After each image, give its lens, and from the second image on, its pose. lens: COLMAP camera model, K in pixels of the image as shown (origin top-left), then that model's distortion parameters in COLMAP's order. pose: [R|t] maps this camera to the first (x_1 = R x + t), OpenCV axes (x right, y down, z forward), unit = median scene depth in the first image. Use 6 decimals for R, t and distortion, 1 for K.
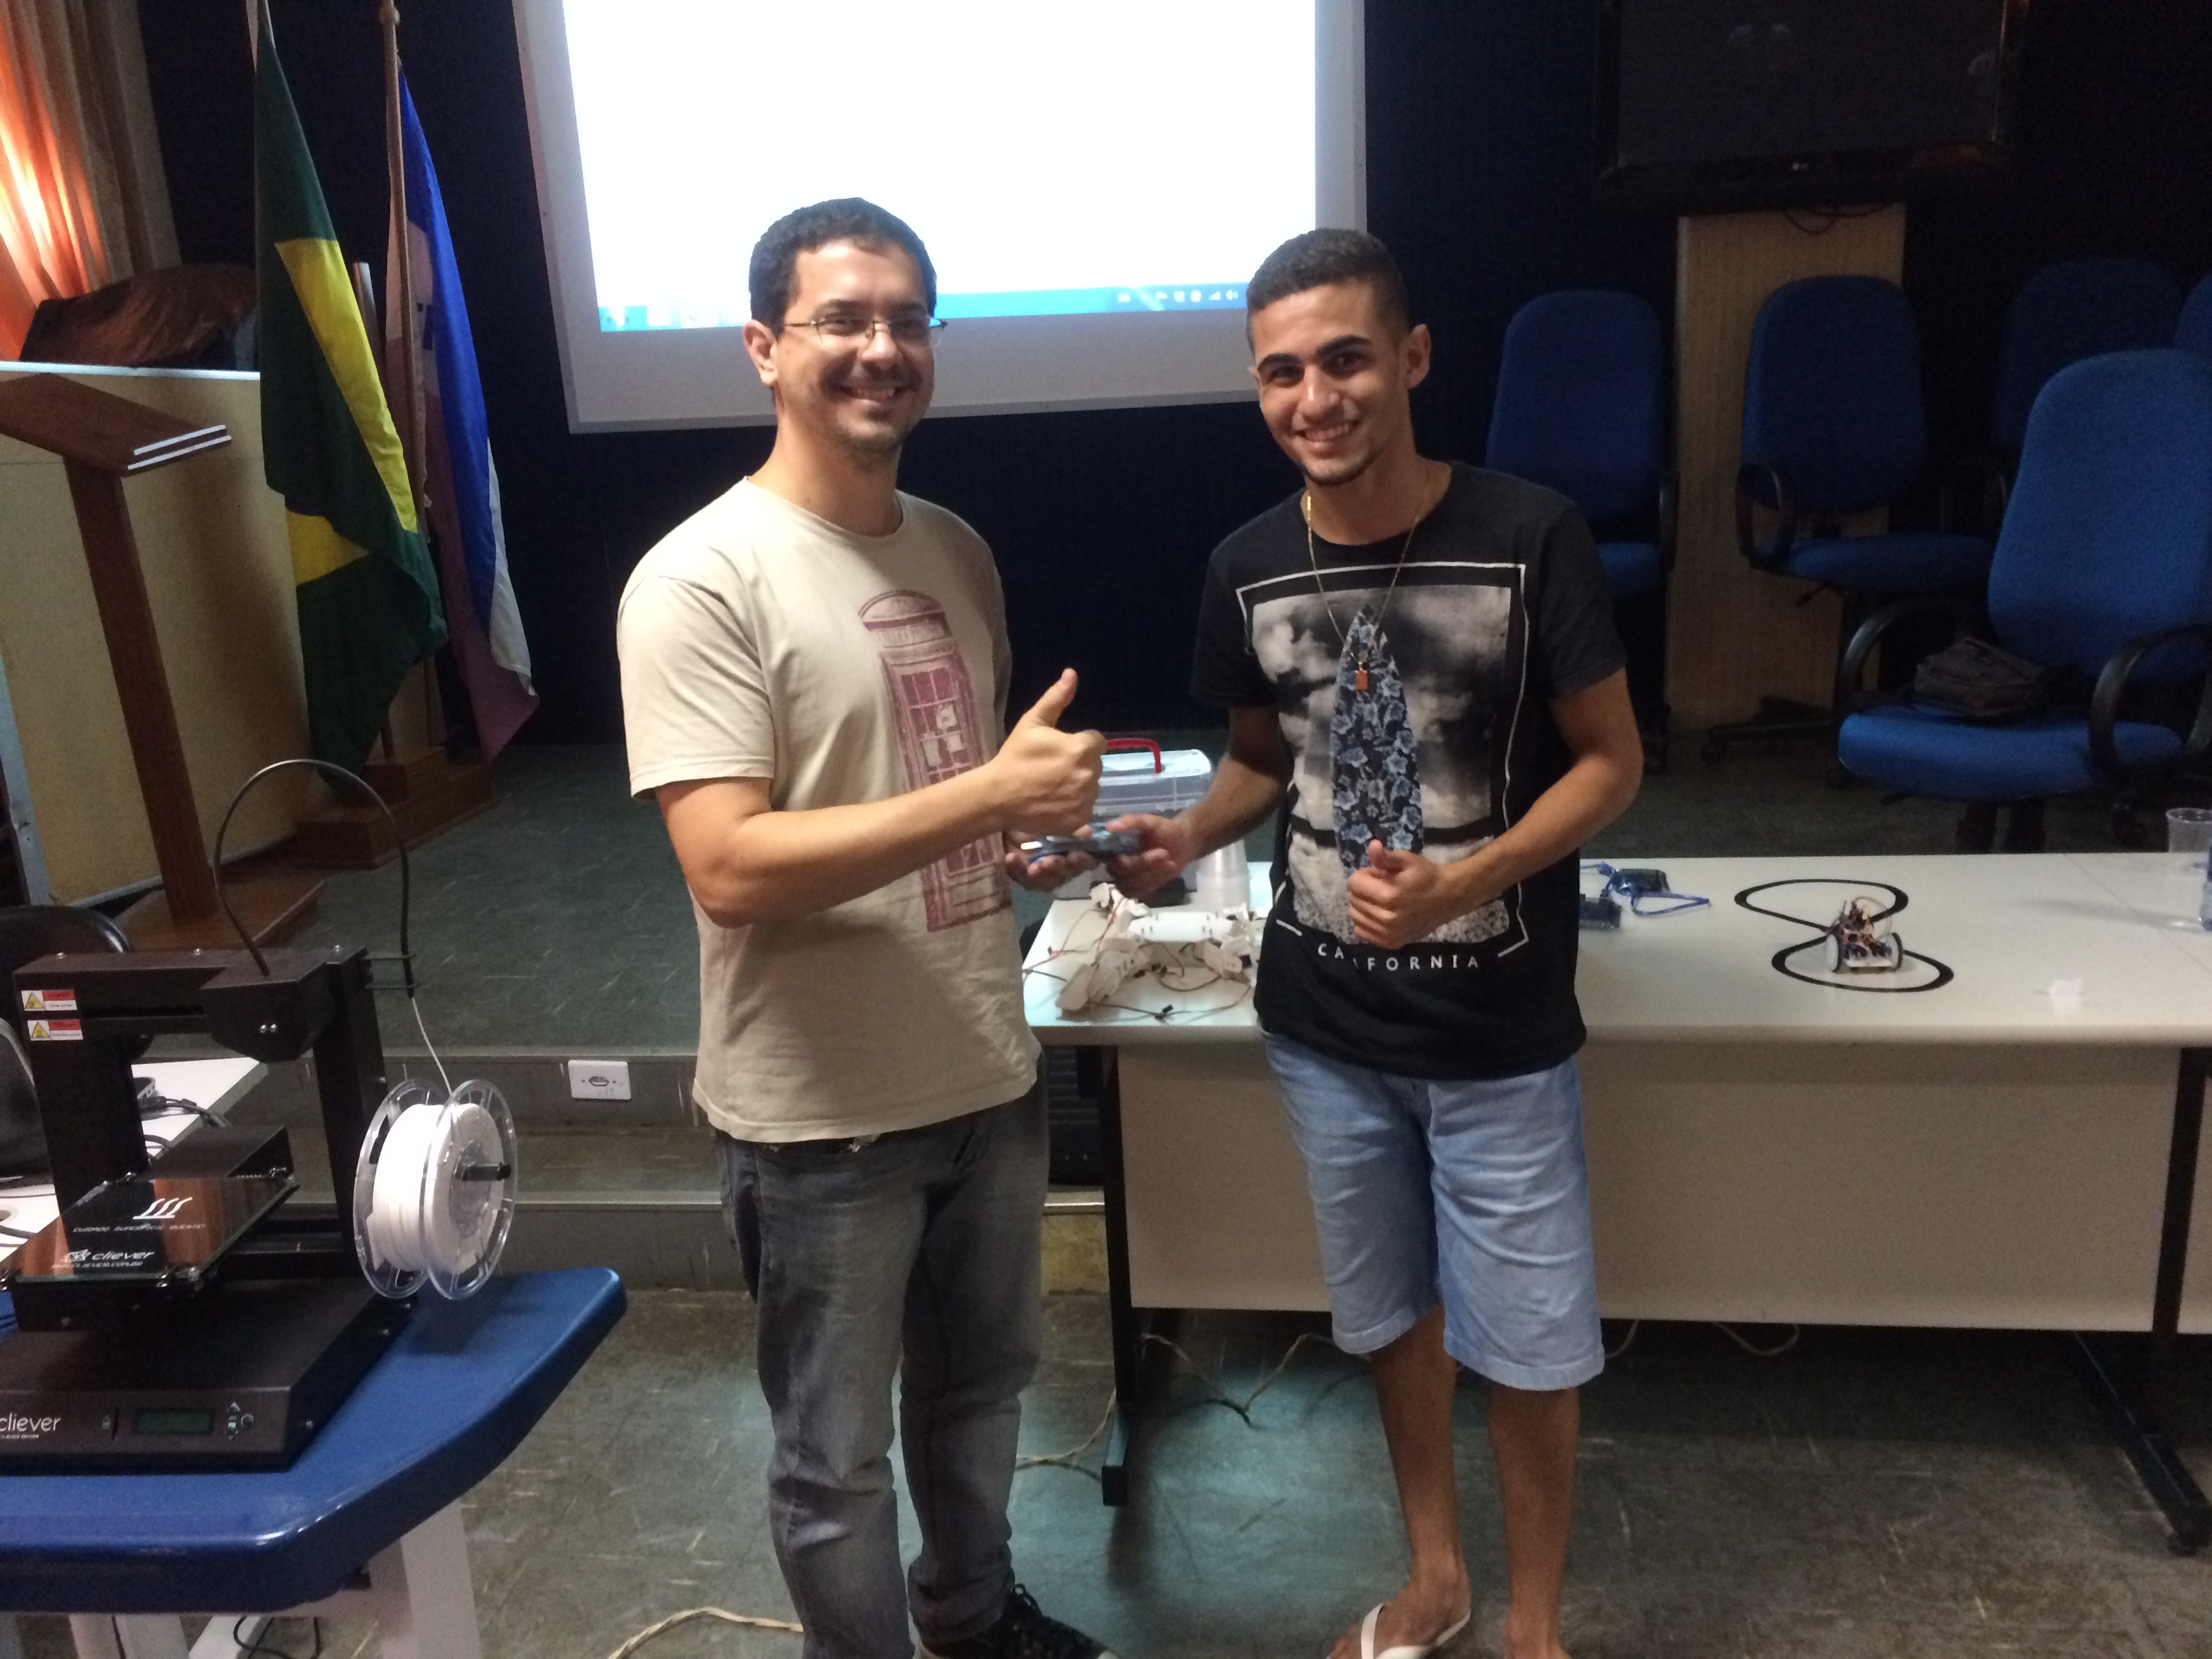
lens RADIAL K [[1878.3, 0, 1106.0], [0, 1878.3, 829.5], [0, 0, 1]] dist [0.068554, -0.076690]
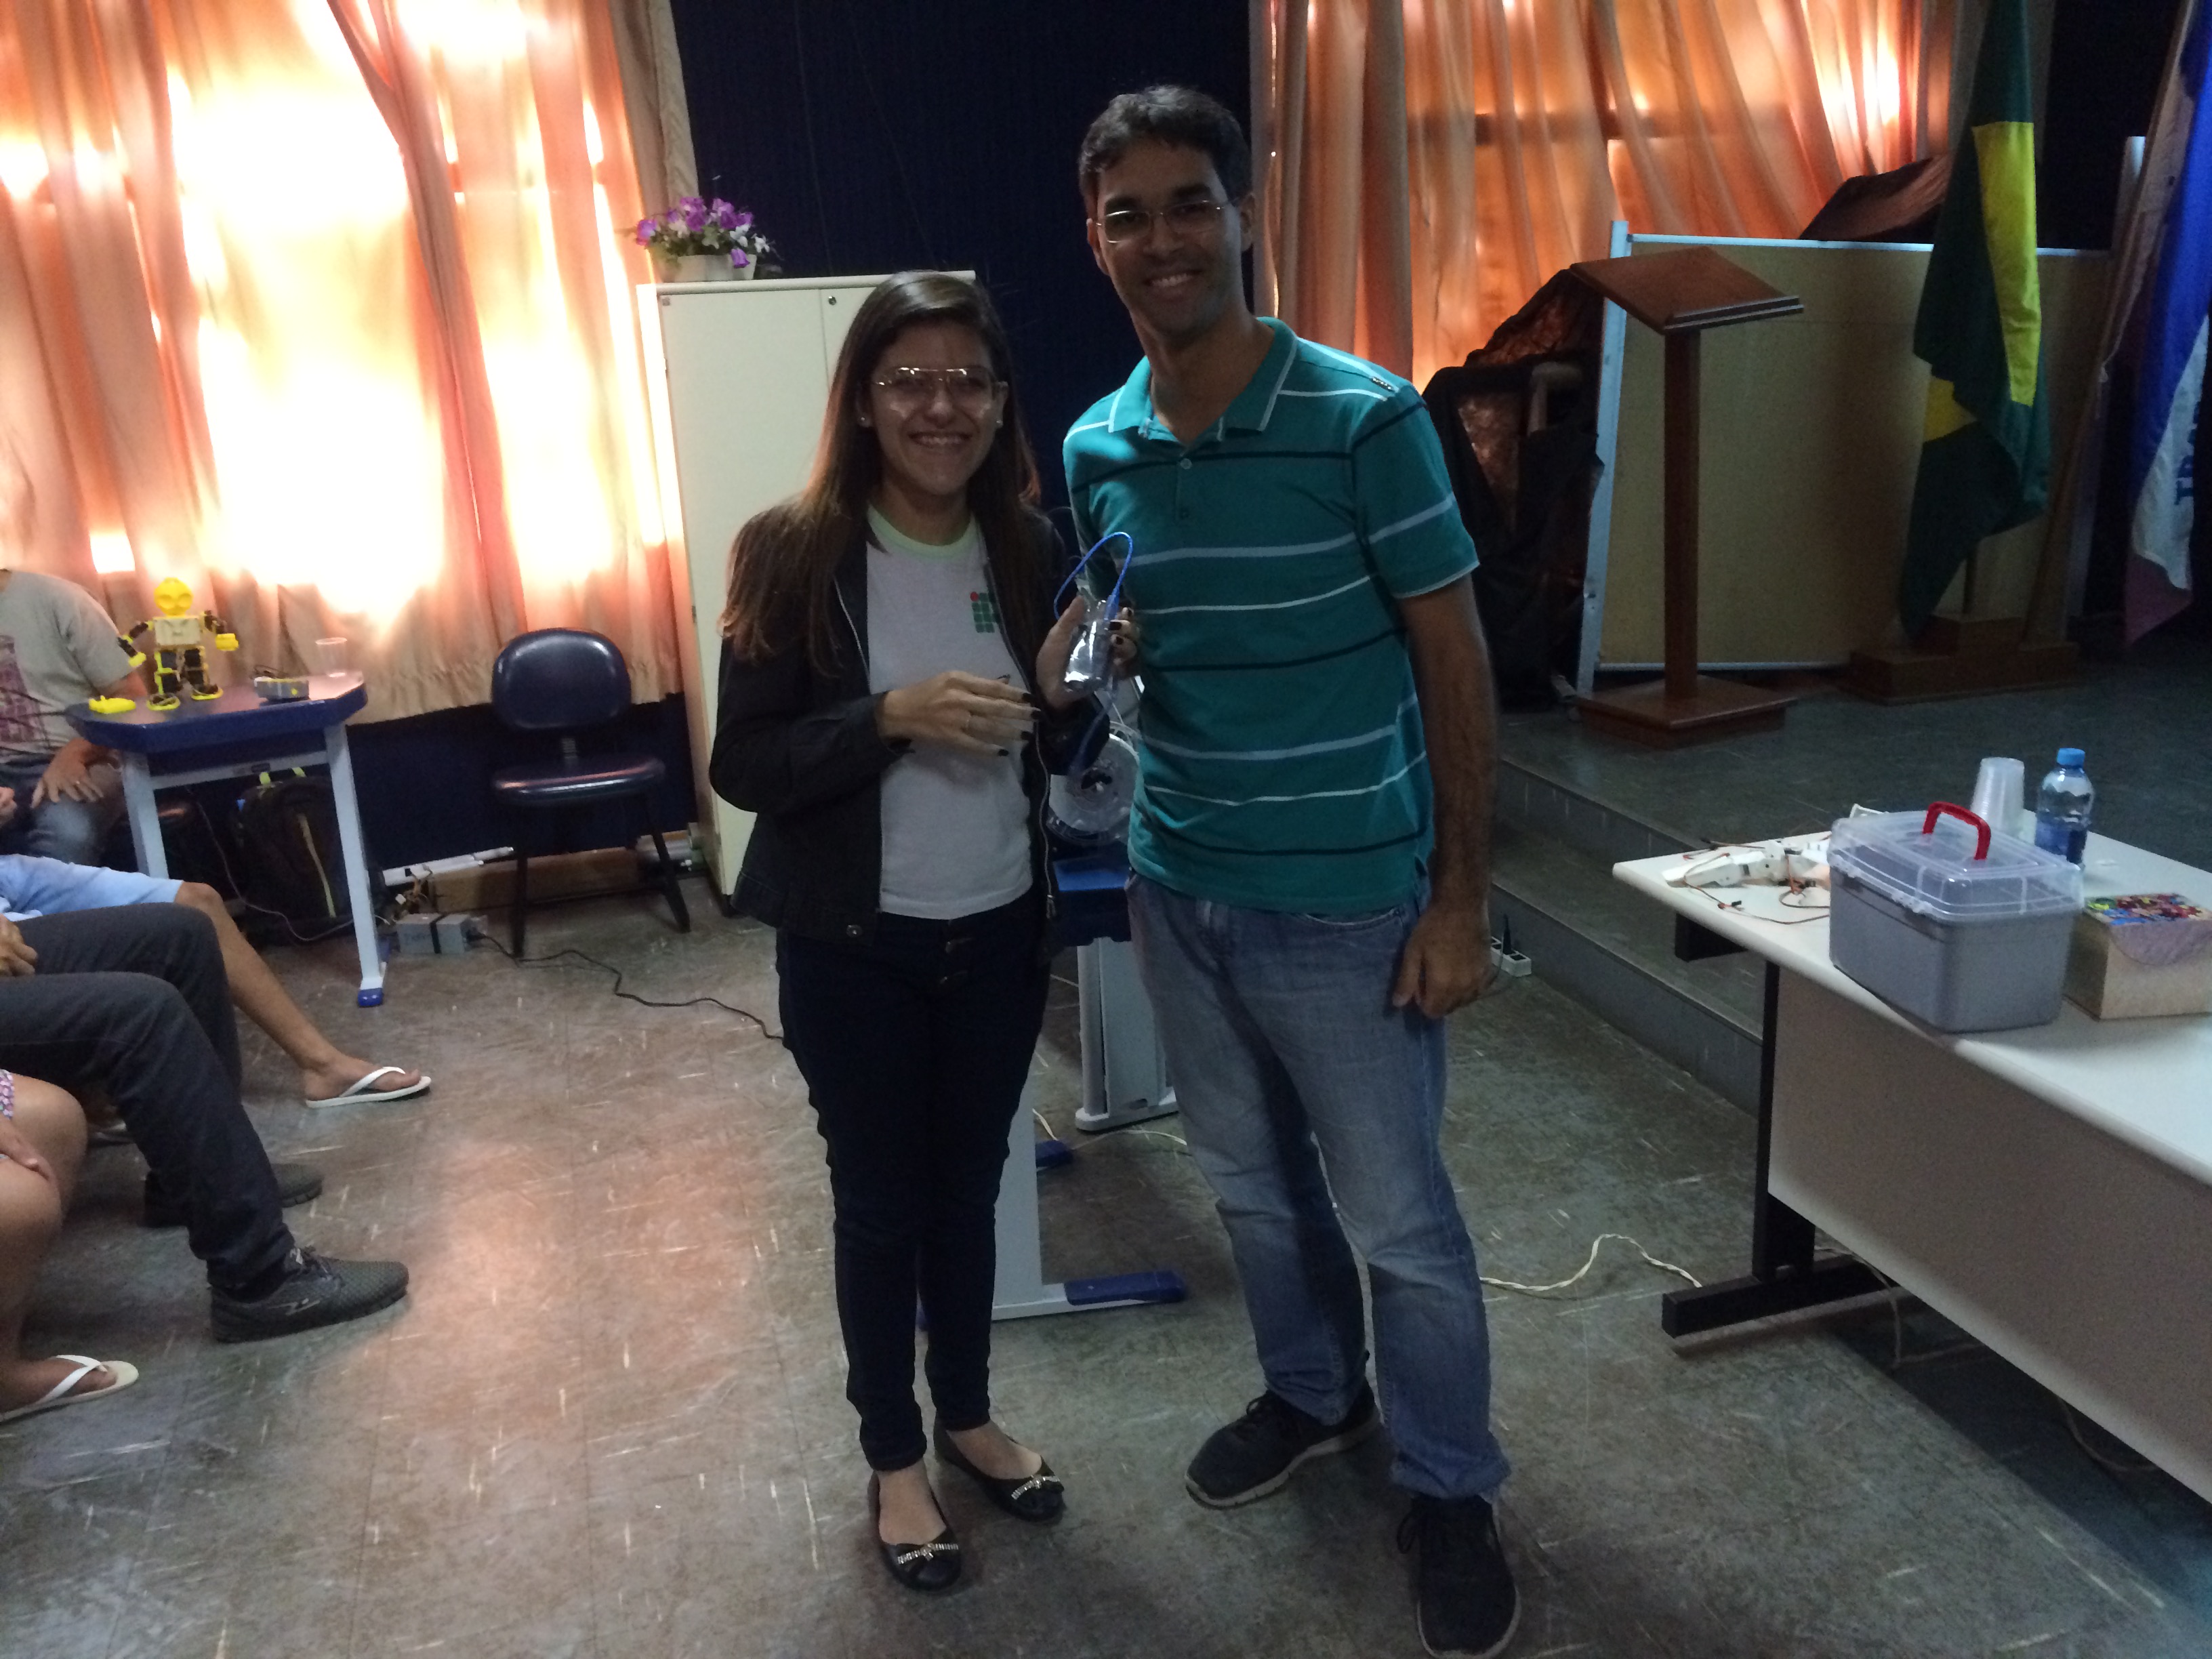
lens RADIAL K [[1878.3, 0, 1106.0], [0, 1878.3, 829.5], [0, 0, 1]] dist [0.068554, -0.076690]
pose [[0.419349, 0.297196, -0.857800, 0.400714], [-0.228387, 0.949043, 0.217158, -0.047944], [0.878627, 0.104845, 0.465856, 0.093532]]
